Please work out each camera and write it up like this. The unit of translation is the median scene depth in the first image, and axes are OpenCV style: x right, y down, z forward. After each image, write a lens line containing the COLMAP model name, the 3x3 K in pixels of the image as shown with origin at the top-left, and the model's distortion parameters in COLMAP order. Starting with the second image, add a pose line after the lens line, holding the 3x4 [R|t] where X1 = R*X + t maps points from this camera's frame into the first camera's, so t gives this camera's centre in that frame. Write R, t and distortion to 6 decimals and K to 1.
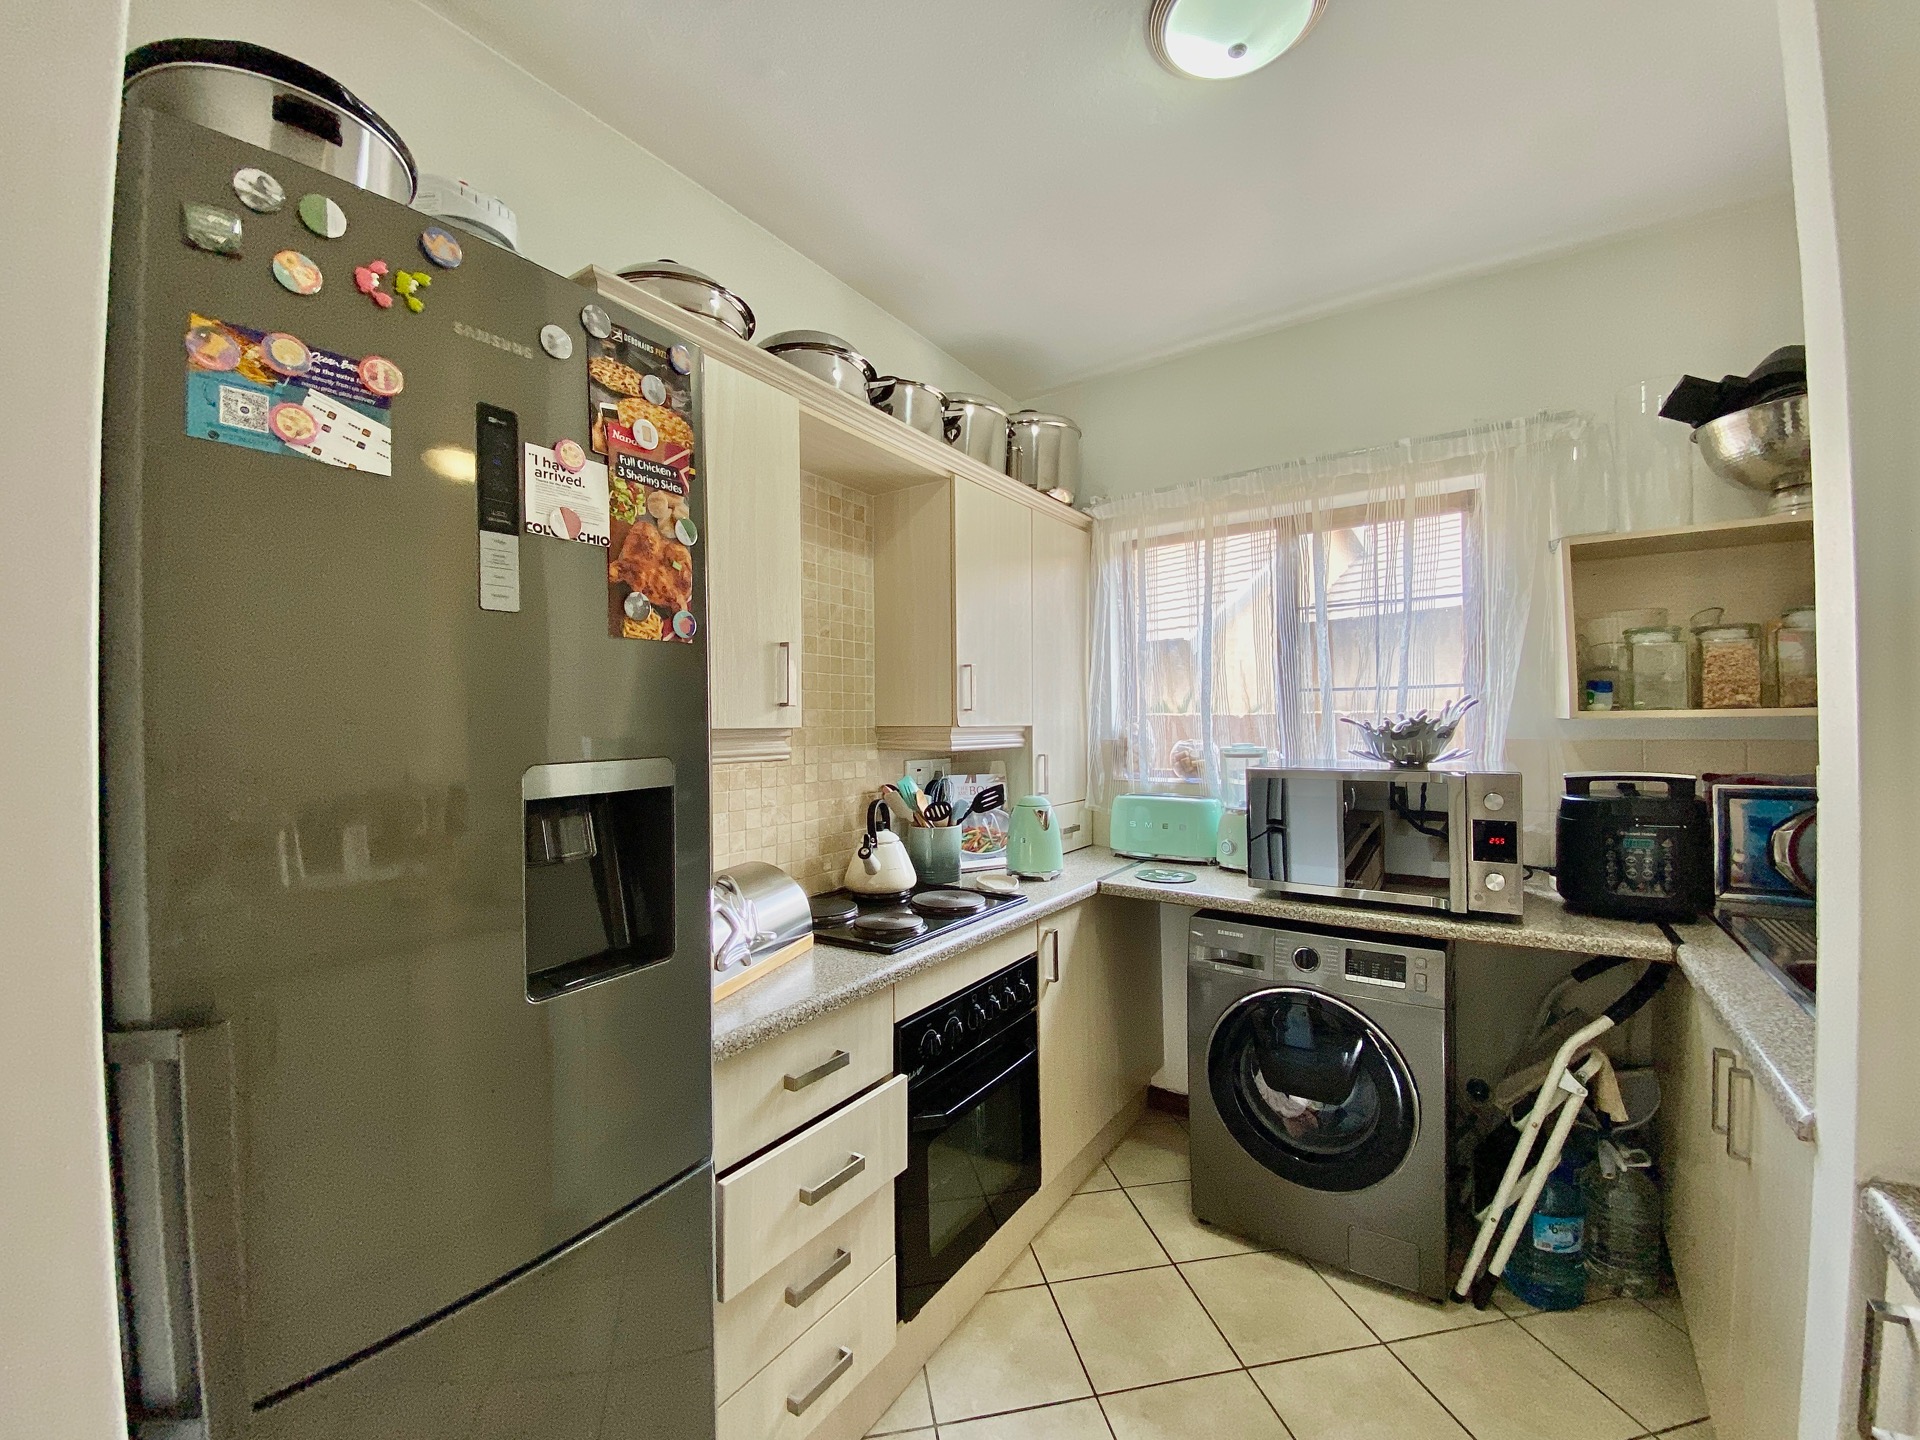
lens RADIAL K [[776.6, 0, 963.2], [0, 776.6, 722.8], [0, 0, 1]] dist [0.000108, -0.000040]
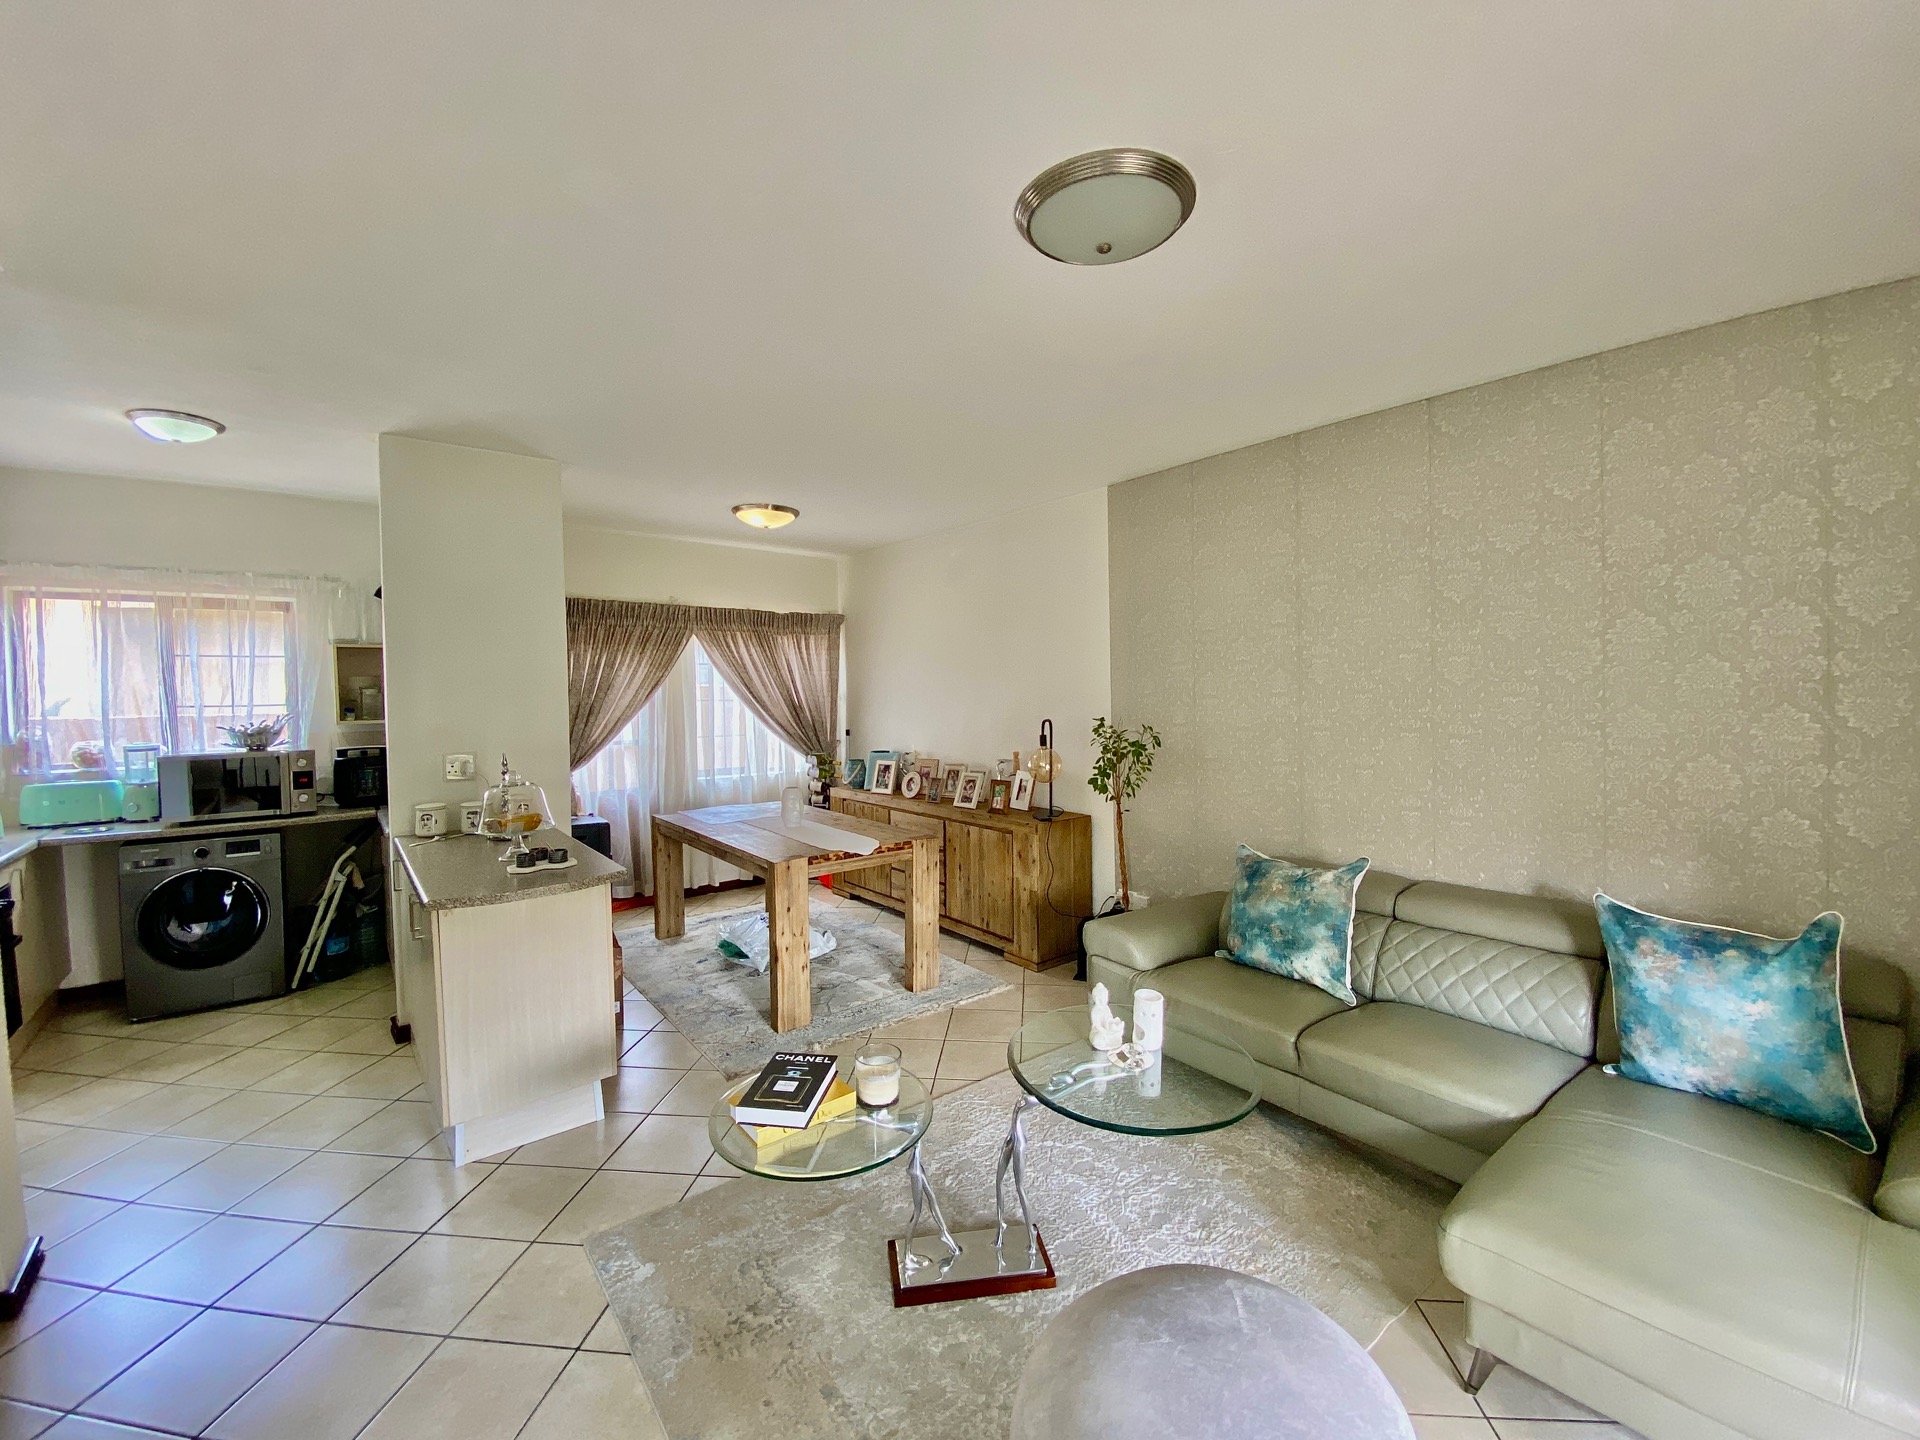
lens RADIAL K [[764.9, 0, 963.9], [0, 764.9, 714.4], [0, 0, 1]] dist [-0.000571, -0.011796]
pose [[0.272694, -0.024342, 0.961793, -0.840003], [0.007289, 0.999703, 0.023235, -0.070154], [-0.962073, 0.000675, 0.272791, -1.340439]]
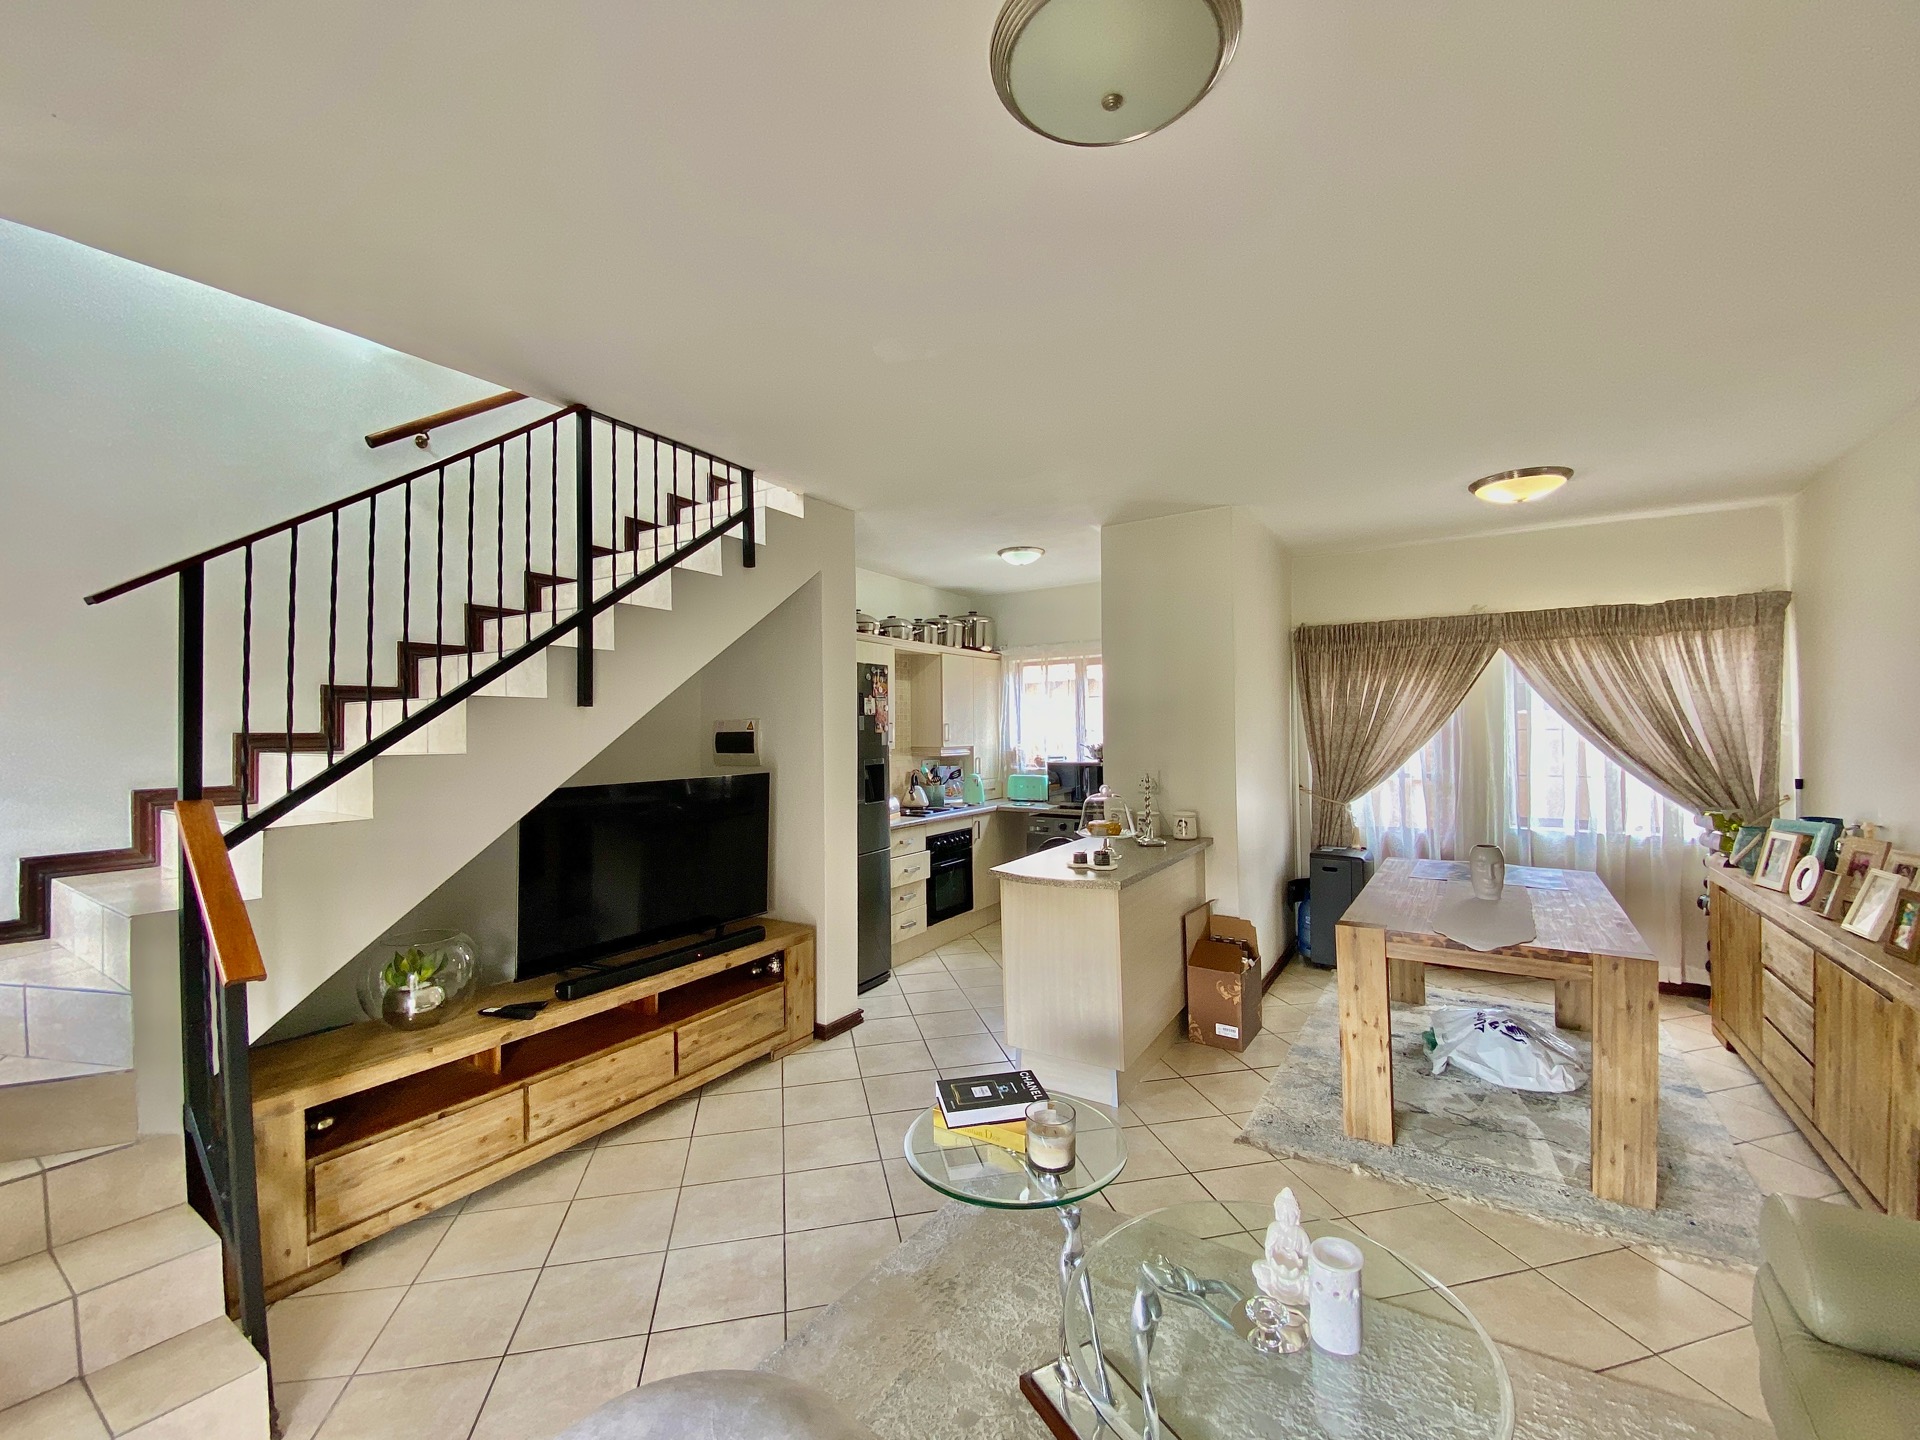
lens RADIAL K [[776.6, 0, 963.2], [0, 776.6, 722.8], [0, 0, 1]] dist [0.000108, -0.000040]
pose [[0.999613, -0.001603, 0.027769, -0.015492], [0.001799, 0.999974, -0.007021, -0.069355], [-0.027757, 0.007068, 0.999590, -1.923594]]
